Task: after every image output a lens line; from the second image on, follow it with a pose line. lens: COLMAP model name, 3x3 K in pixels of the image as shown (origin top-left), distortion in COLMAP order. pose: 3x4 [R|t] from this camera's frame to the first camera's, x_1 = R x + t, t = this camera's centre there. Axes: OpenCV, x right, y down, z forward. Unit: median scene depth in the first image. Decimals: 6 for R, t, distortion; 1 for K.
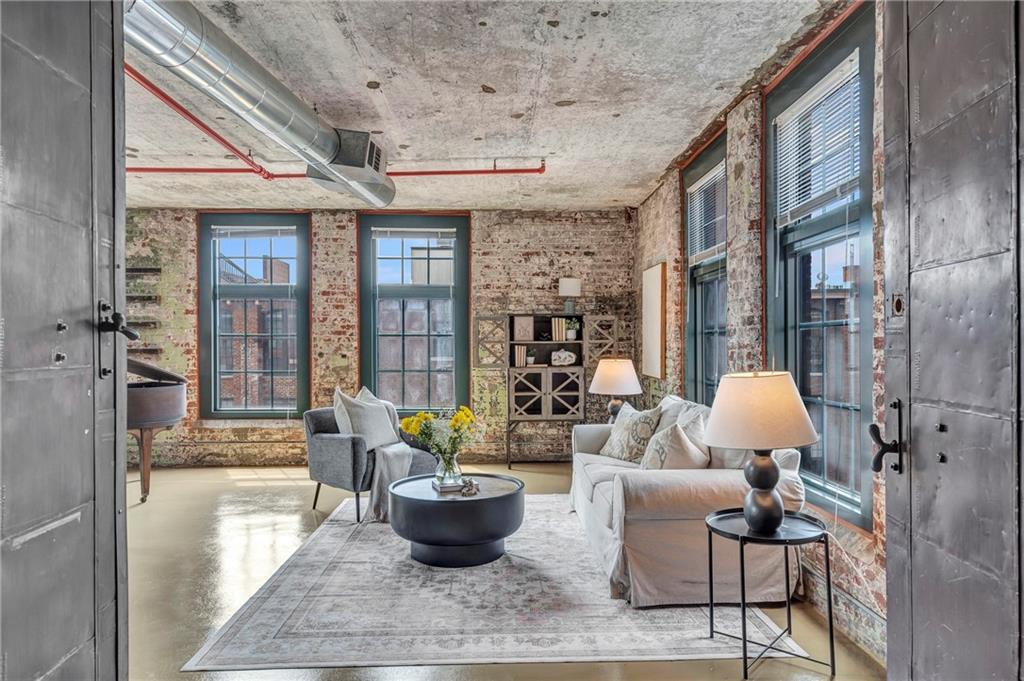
lens RADIAL K [[674.2, 0, 512.0], [0, 674.2, 345.4], [0, 0, 1]] dist [-0.001427, -0.000153]
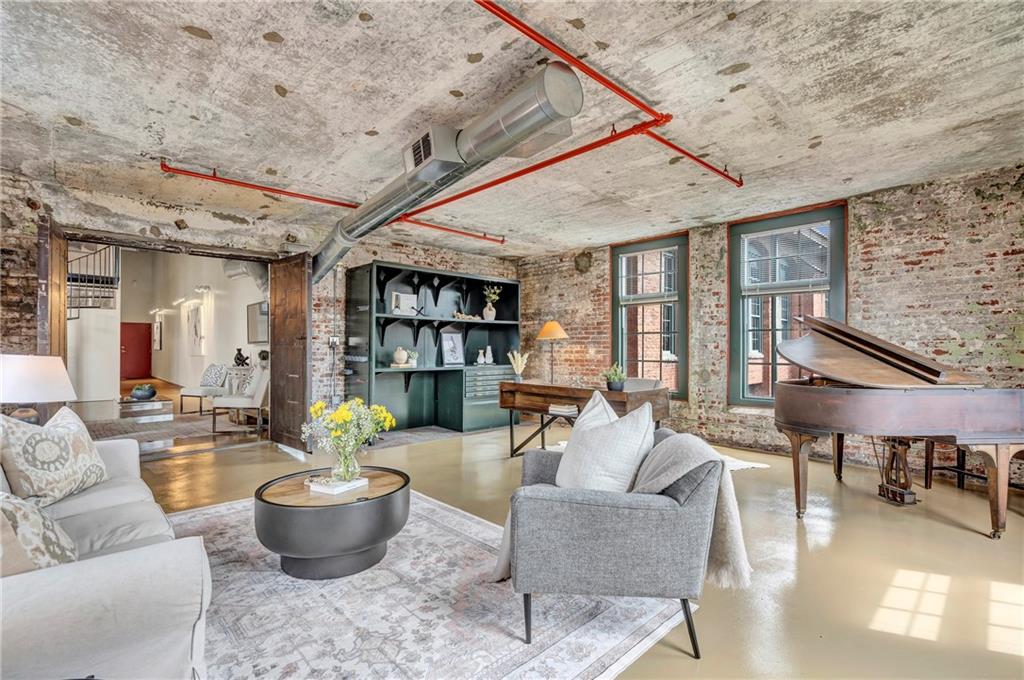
lens RADIAL K [[475.0, 0, 512.0], [0, 475.0, 348.8], [0, 0, 1]] dist [-0.001694, -0.000528]
pose [[-0.744895, 0.002720, -0.667176, 0.207161], [0.003975, 0.999992, -0.000361, 0.023141], [0.667170, -0.002921, -0.744900, 1.949322]]
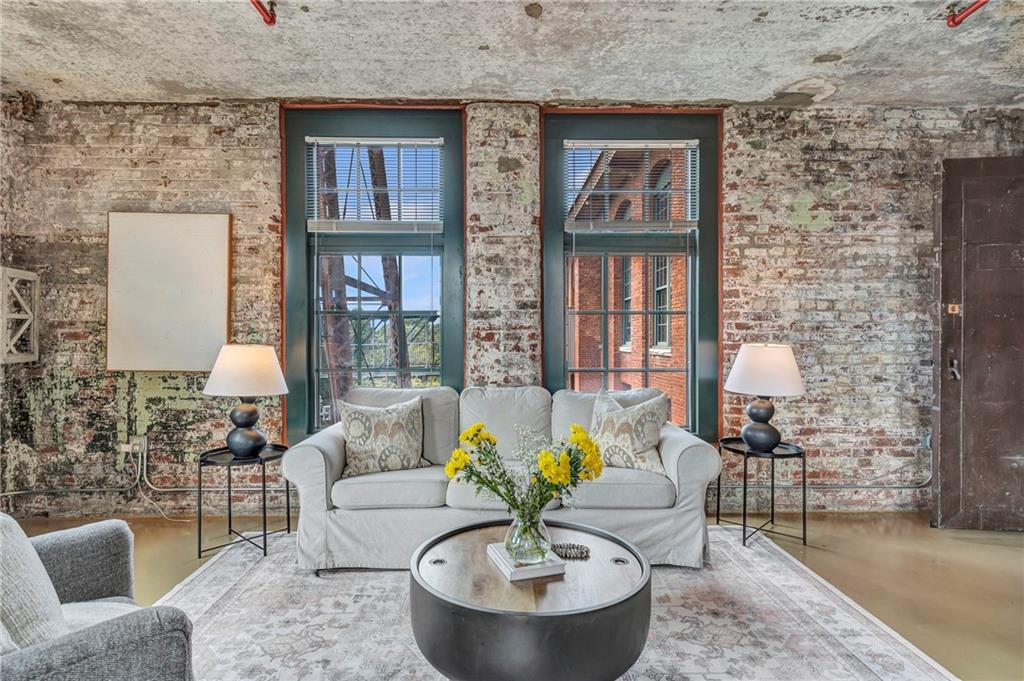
lens RADIAL K [[541.9, 0, 508.4], [0, 541.9, 339.2], [0, 0, 1]] dist [0.002376, 0.000339]
pose [[0.013005, 0.002715, 0.999912, -0.639143], [-0.002725, 0.999993, -0.002680, 0.026747], [-0.999912, -0.002690, 0.013012, 1.191177]]
